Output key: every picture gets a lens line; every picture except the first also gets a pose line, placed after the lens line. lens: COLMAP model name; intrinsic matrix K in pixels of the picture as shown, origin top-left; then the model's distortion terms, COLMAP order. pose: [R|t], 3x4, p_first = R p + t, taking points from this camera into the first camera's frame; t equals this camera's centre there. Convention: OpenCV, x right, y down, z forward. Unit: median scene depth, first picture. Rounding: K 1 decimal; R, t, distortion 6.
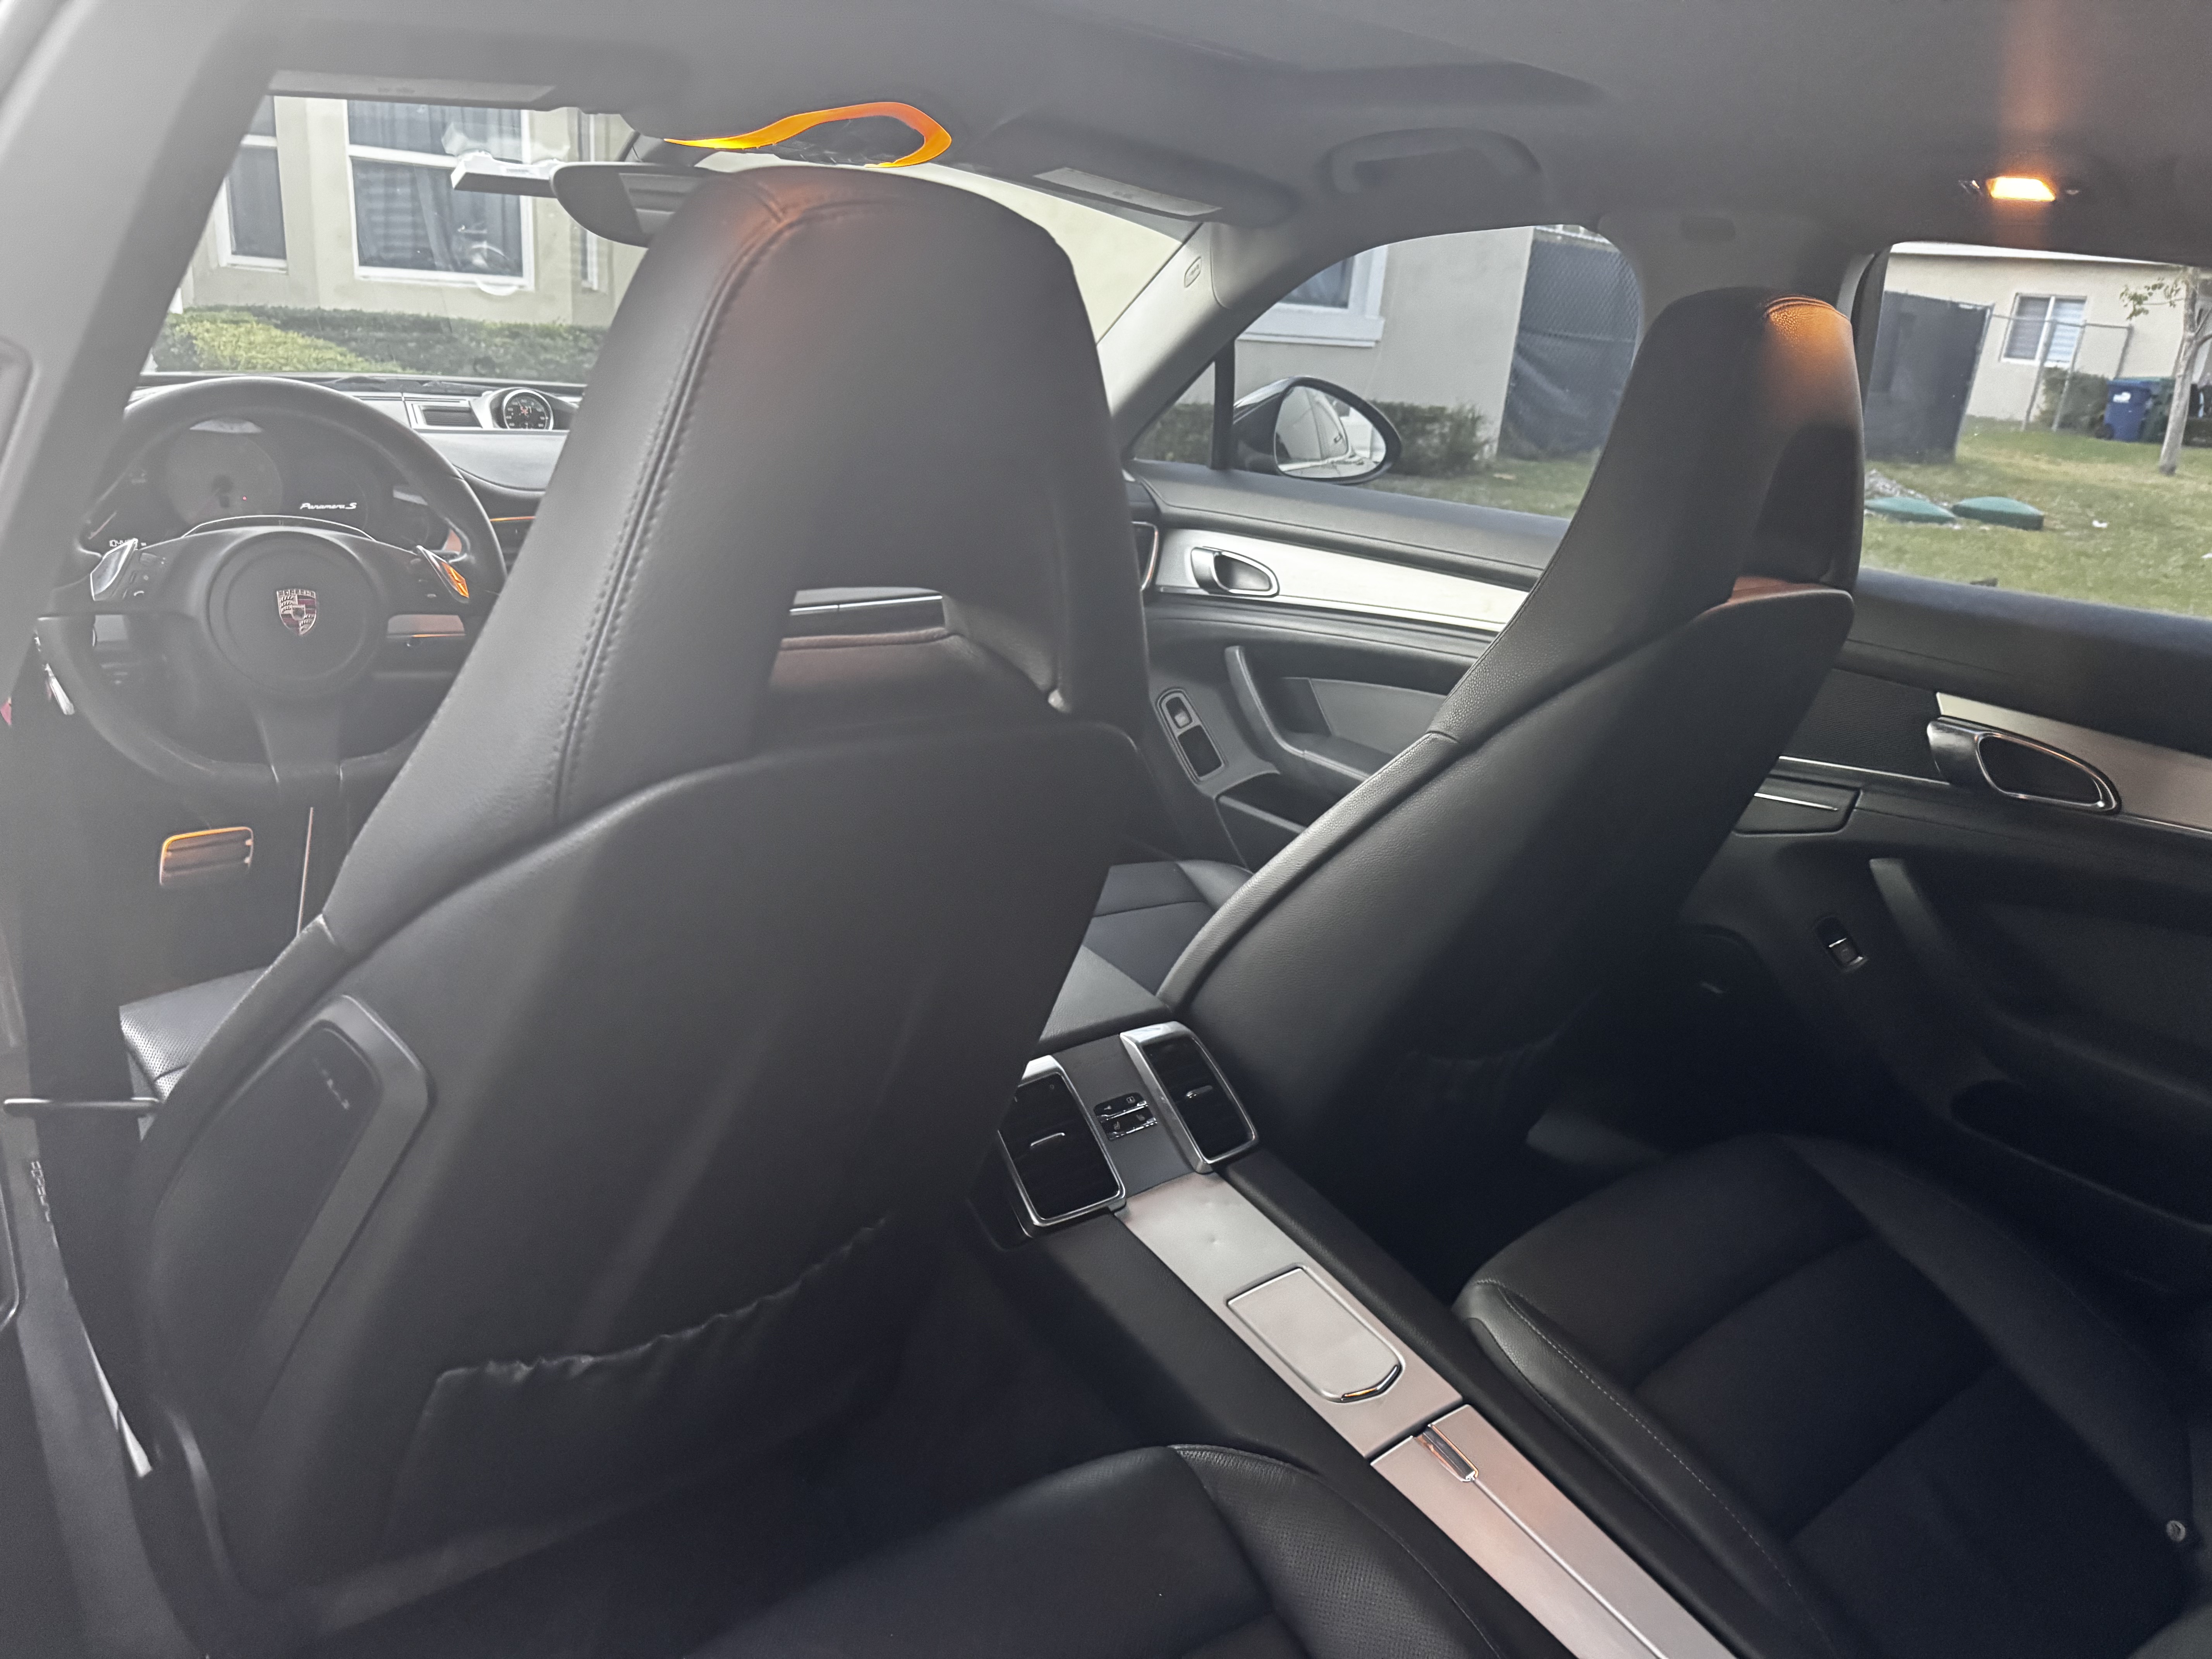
lens RADIAL K [[1544.8, 0, 1106.0], [0, 1544.8, 829.5], [0, 0, 1]] dist [0.091414, -0.145906]
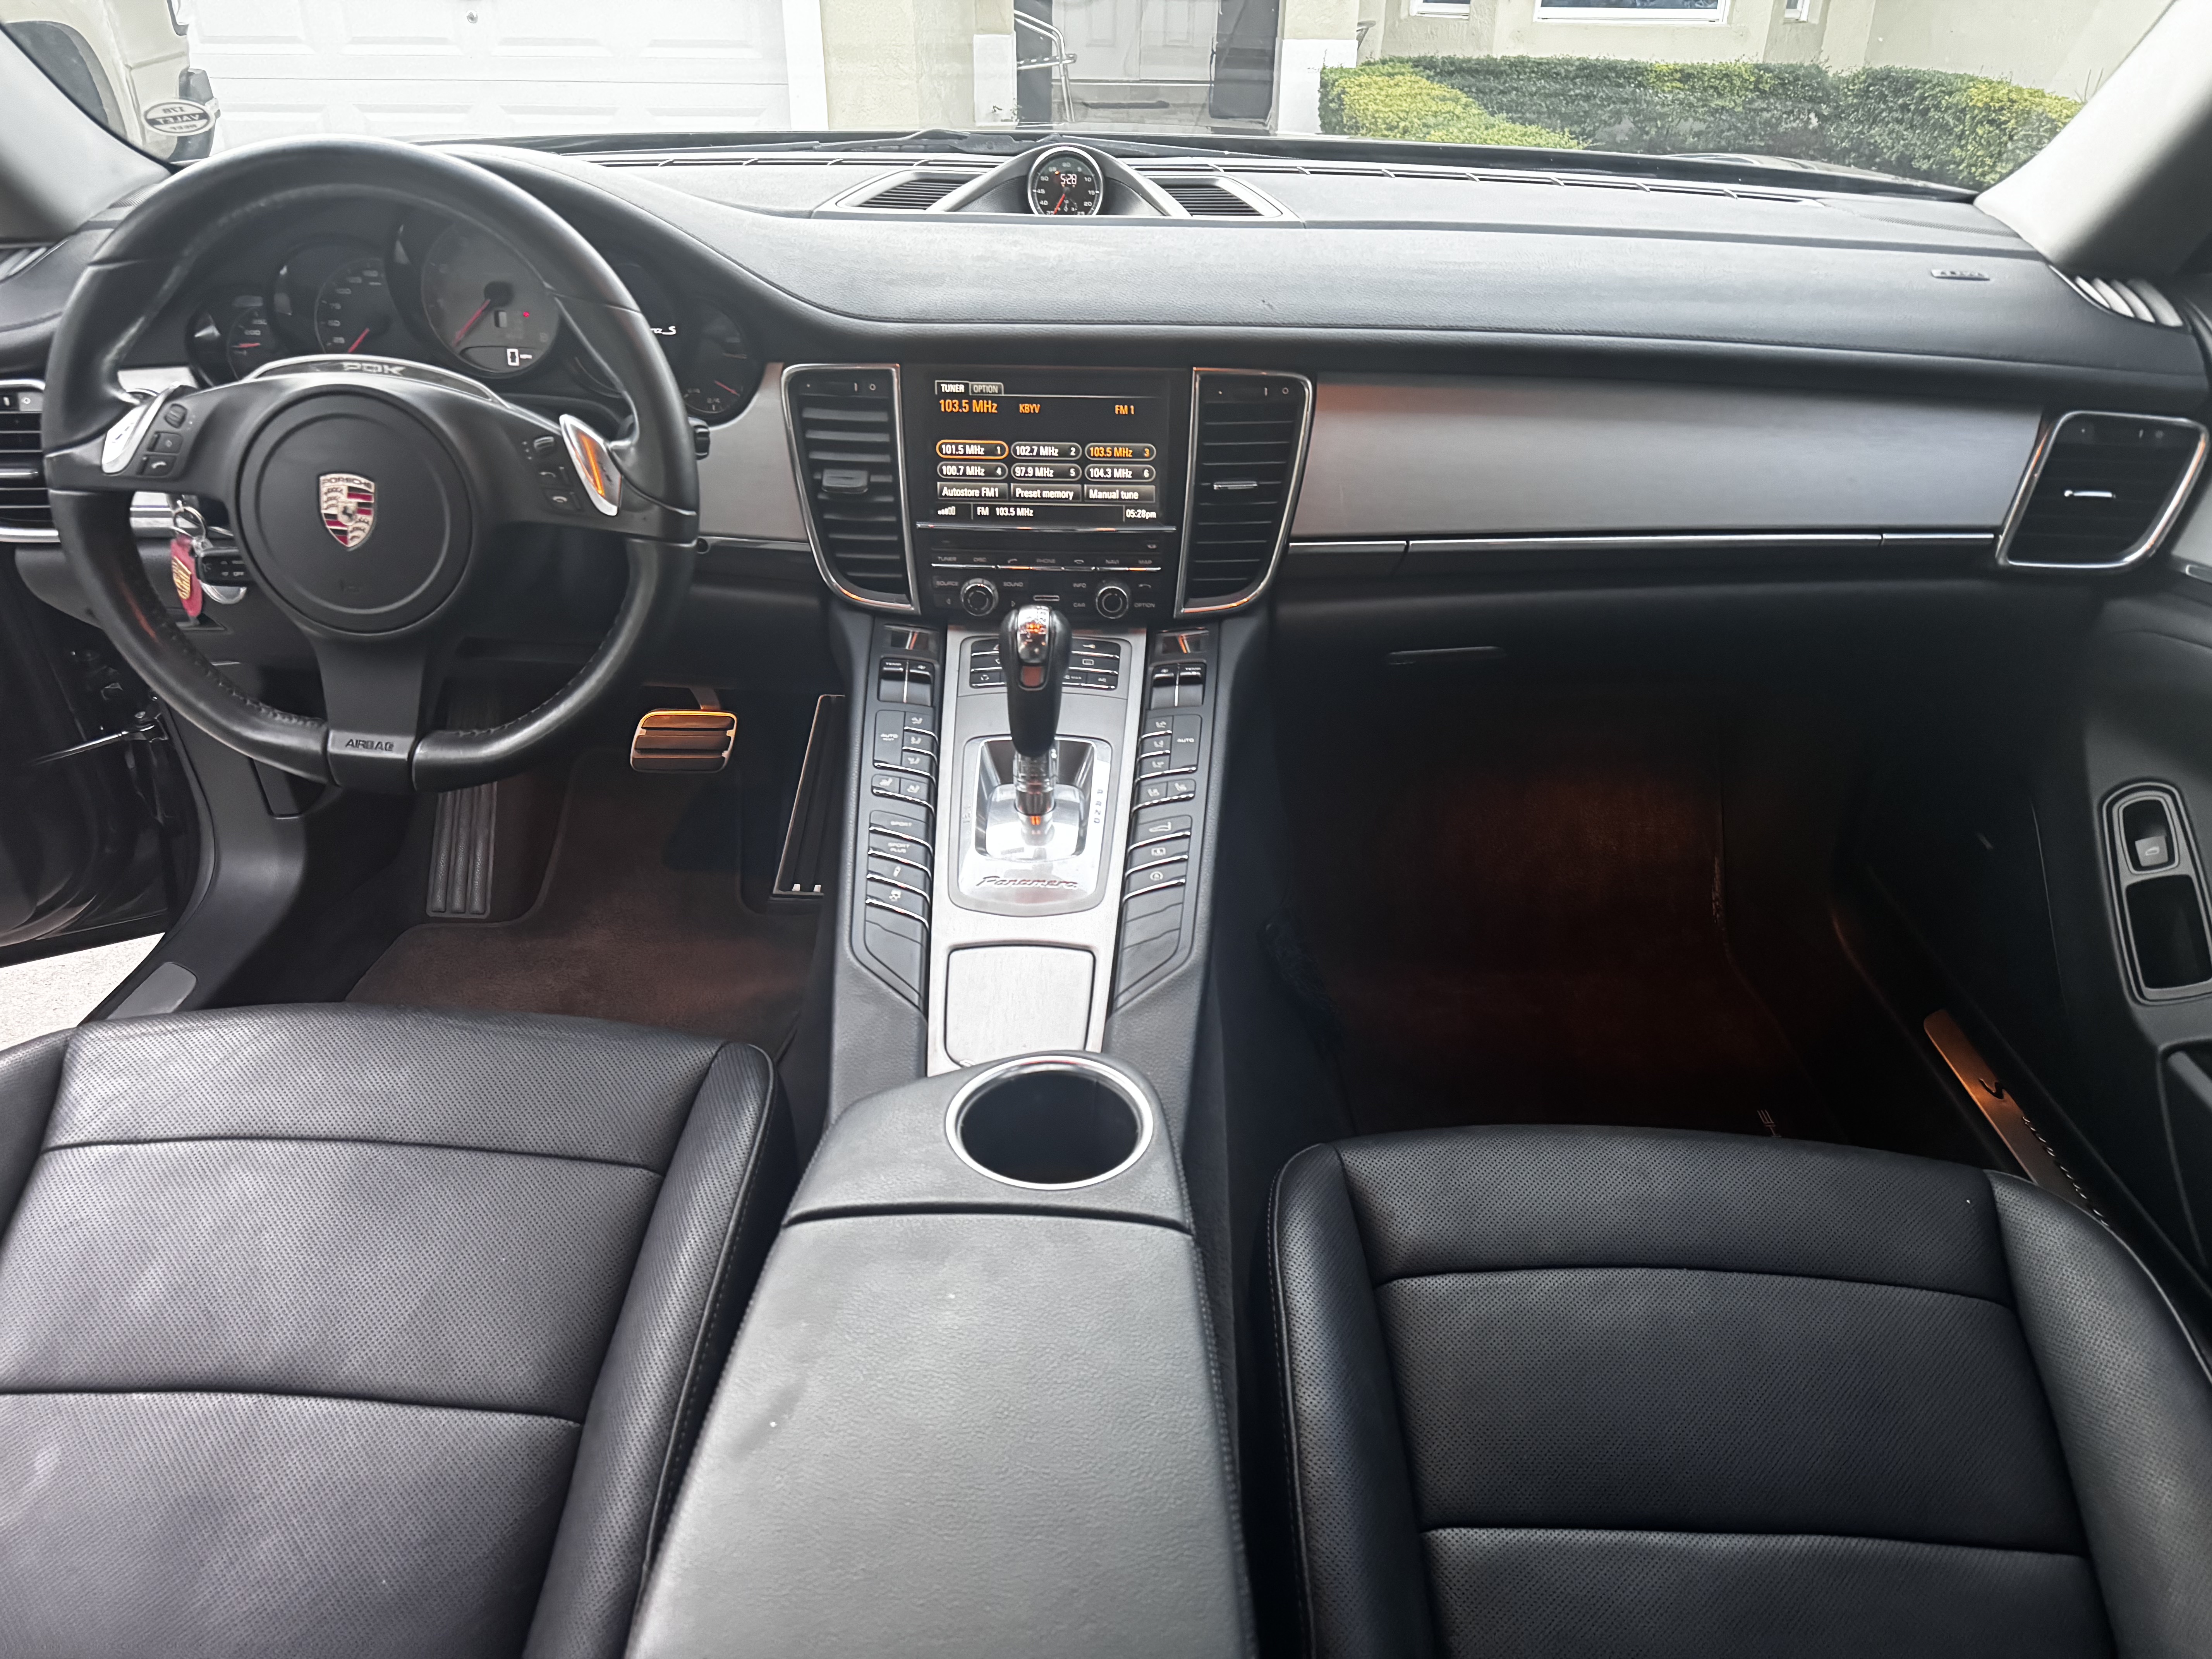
lens RADIAL K [[1557.0, 0, 1112.2], [0, 1557.0, 818.8], [0, 0, 1]] dist [0.044211, -0.037071]
pose [[0.768928, 0.244824, -0.590602, 0.090690], [-0.164450, 0.968431, 0.187343, -0.123835], [0.617824, -0.046929, 0.784915, 0.445470]]
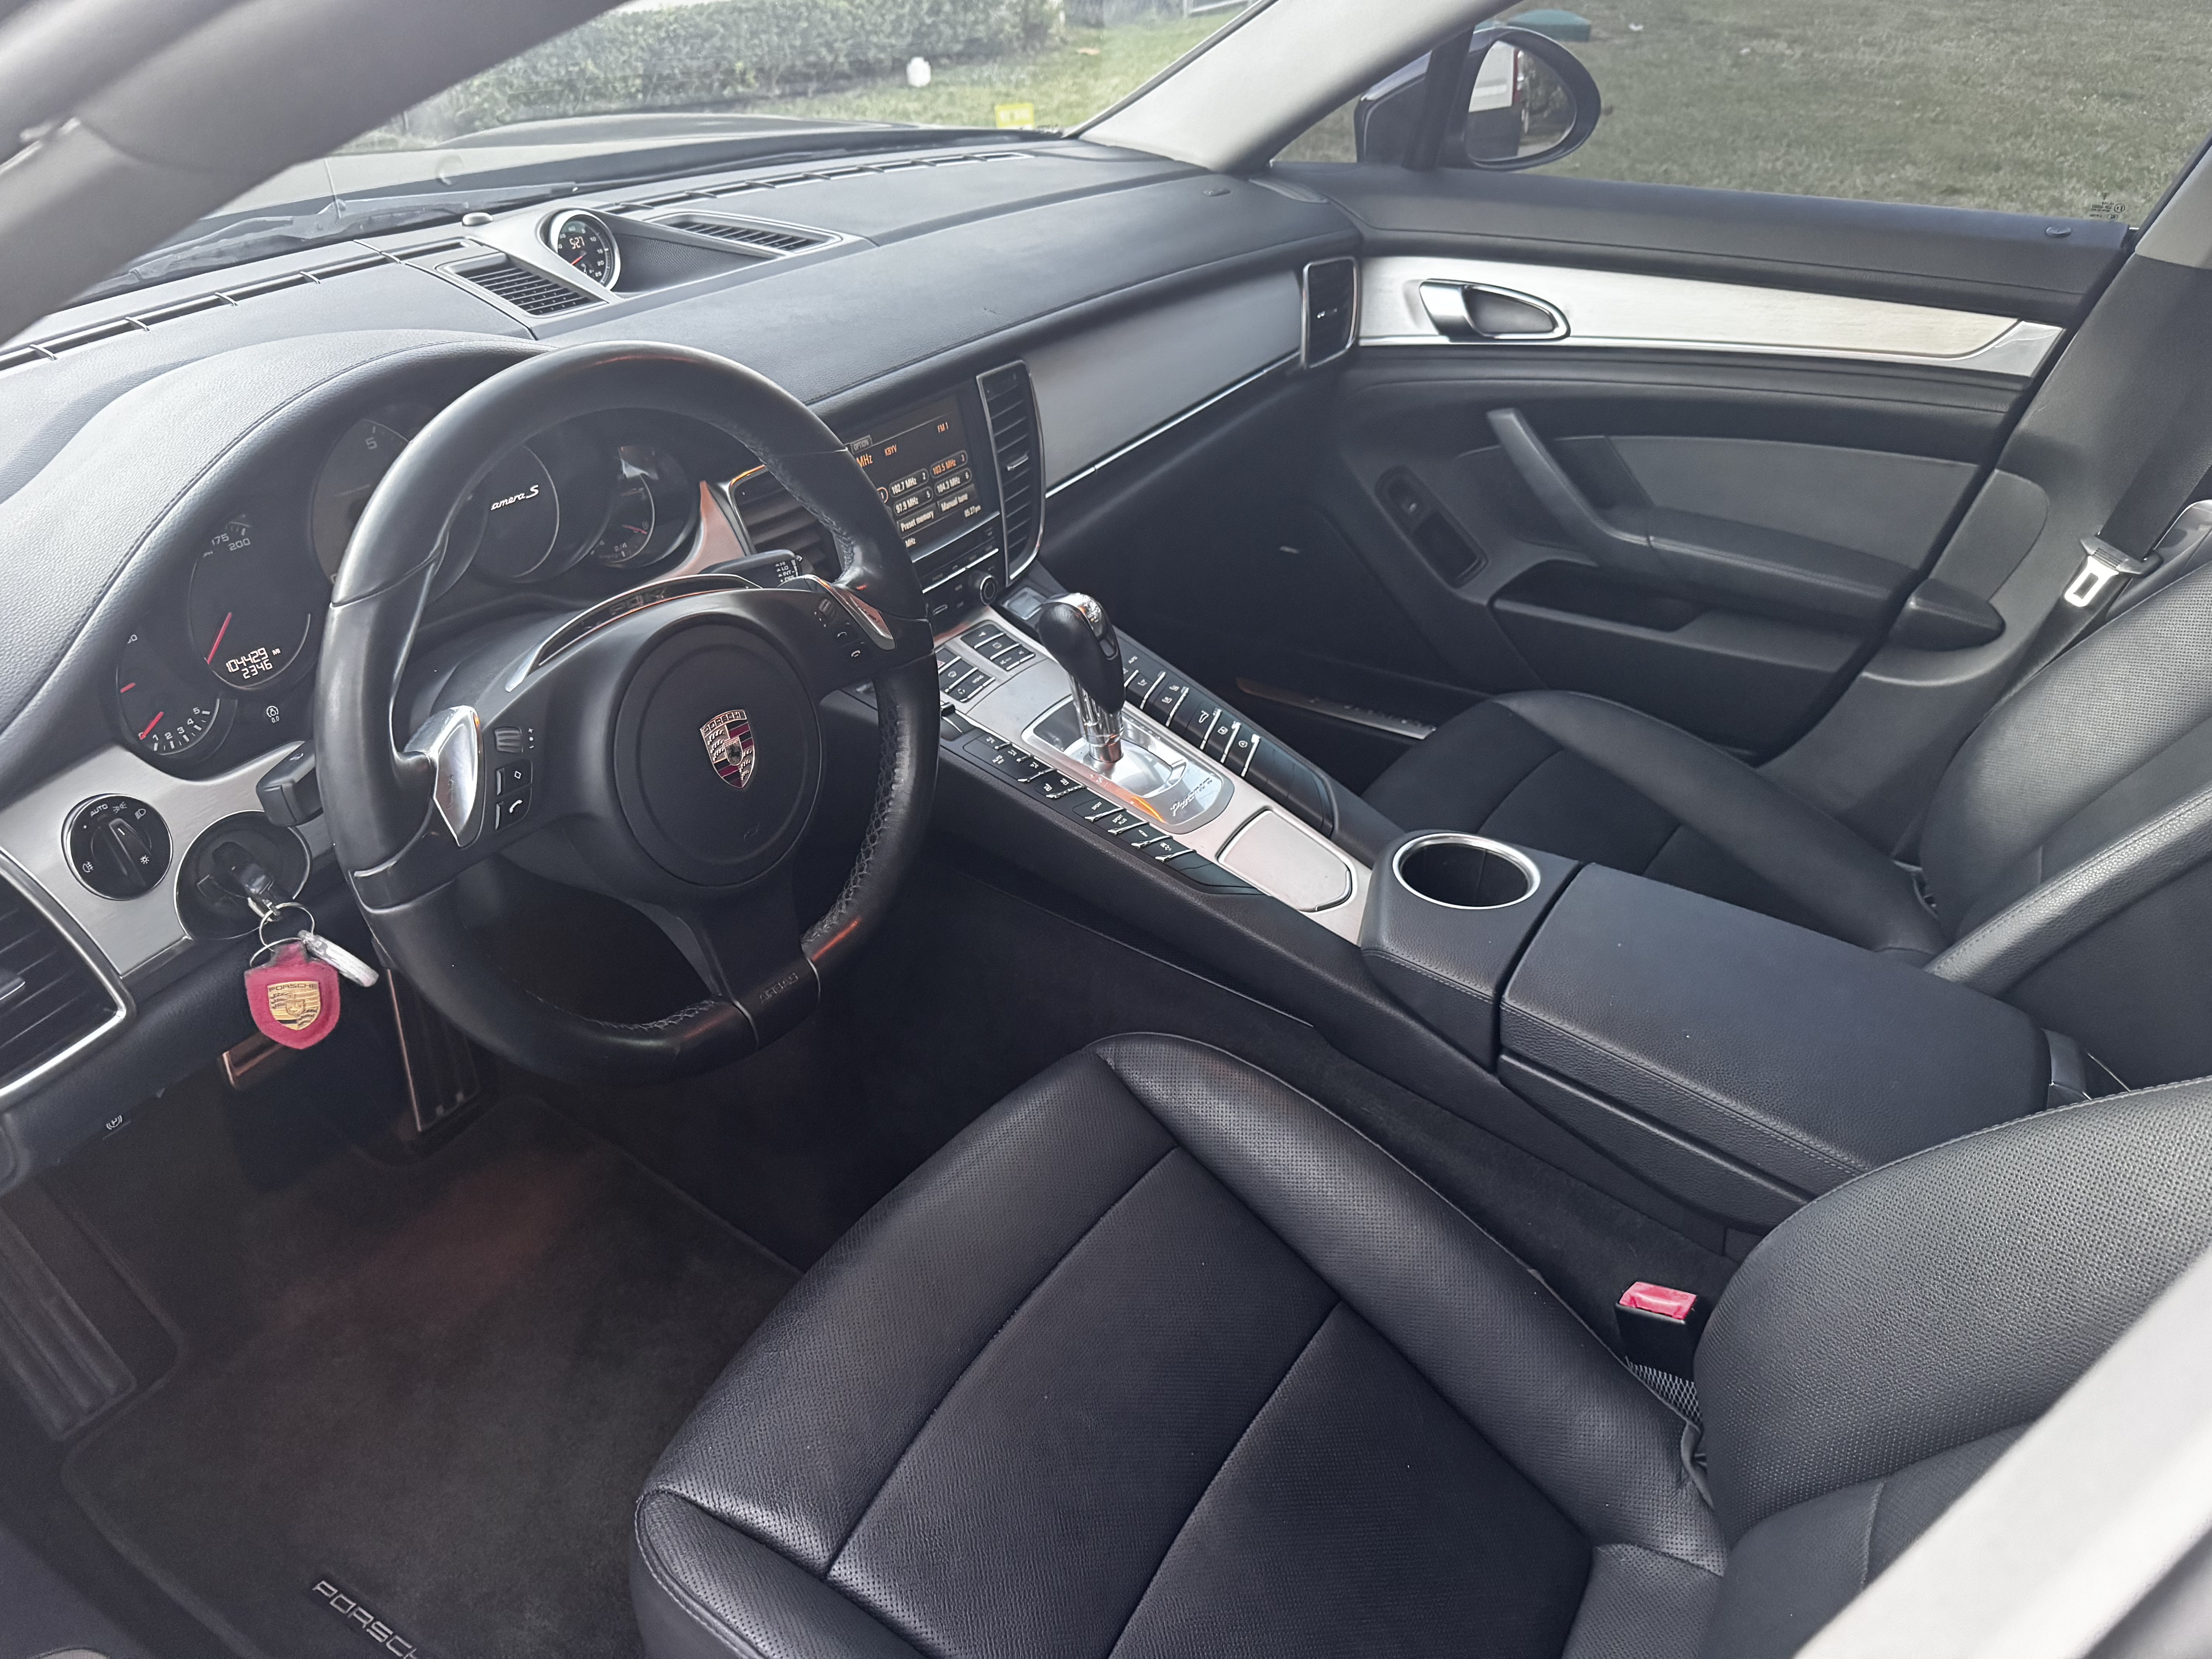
lens RADIAL K [[1572.3, 0, 1106.0], [0, 1572.3, 829.5], [0, 0, 1]] dist [0.069680, -0.060669]
pose [[0.938737, -0.238679, 0.248607, -0.351785], [0.174484, 0.951230, 0.254395, -0.154109], [-0.297201, -0.195432, 0.934600, 0.267319]]
